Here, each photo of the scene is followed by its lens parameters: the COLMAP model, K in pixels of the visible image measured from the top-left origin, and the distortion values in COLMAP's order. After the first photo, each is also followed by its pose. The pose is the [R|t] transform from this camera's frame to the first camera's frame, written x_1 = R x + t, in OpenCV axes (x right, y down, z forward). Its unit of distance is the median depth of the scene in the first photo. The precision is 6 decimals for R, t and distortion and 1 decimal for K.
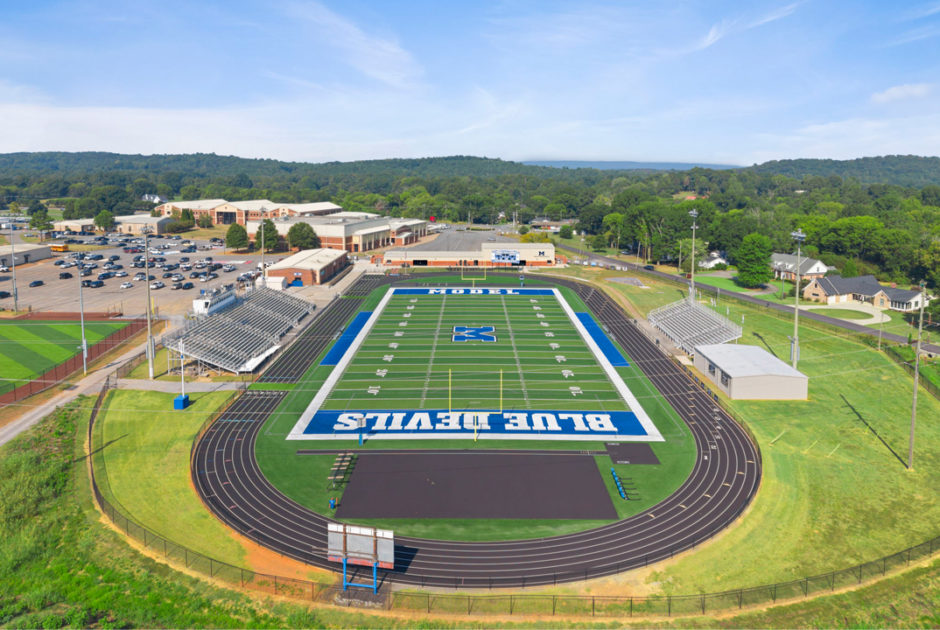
lens RADIAL K [[631.4, 0, 471.5], [0, 631.4, 306.3], [0, 0, 1]] dist [0.067735, -0.095112]
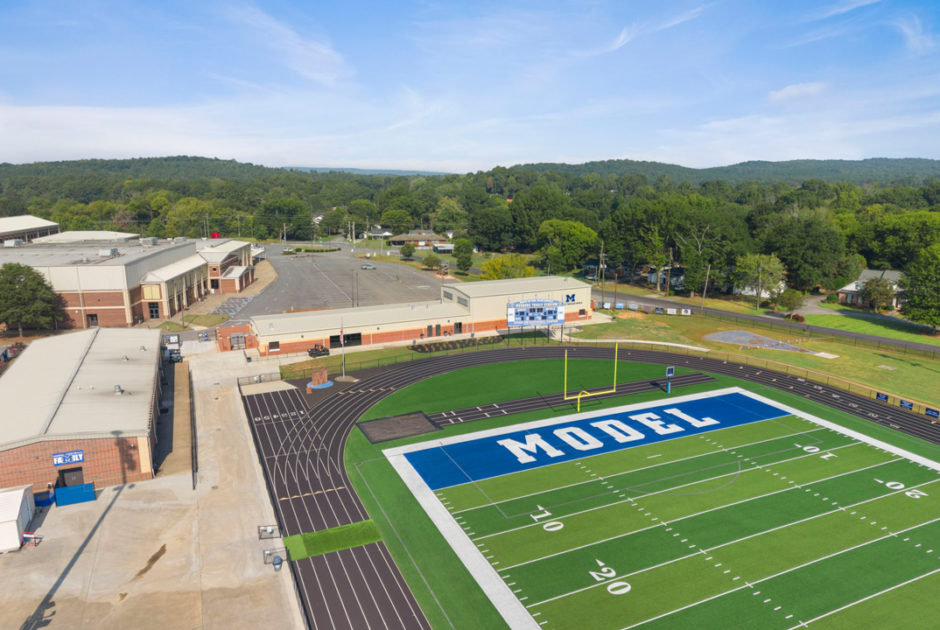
lens RADIAL K [[631.4, 0, 471.5], [0, 631.4, 306.3], [0, 0, 1]] dist [0.067735, -0.095112]
pose [[0.911253, -0.086516, 0.402658, -0.096495], [0.090750, 0.995837, 0.008591, -0.047590], [-0.401725, 0.028712, 0.915310, 0.291956]]
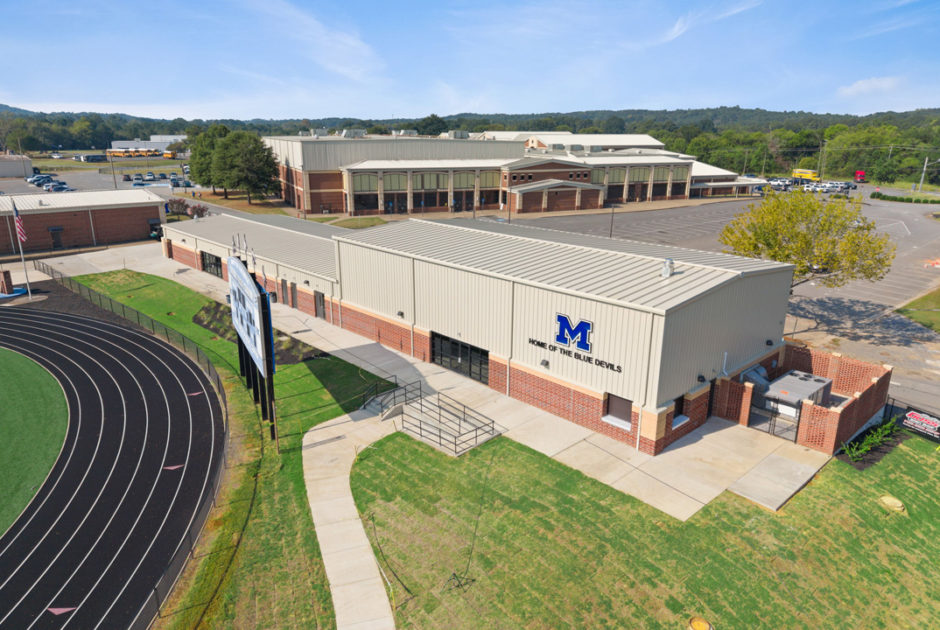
lens RADIAL K [[623.3, 0, 470.0], [0, 623.3, 315.0], [0, 0, 1]] dist [0.032660, -0.001871]
pose [[0.678064, 0.208757, -0.704734, 0.101185], [-0.160038, 0.977746, 0.135648, -0.054496], [0.717369, 0.020806, 0.696383, 0.477155]]
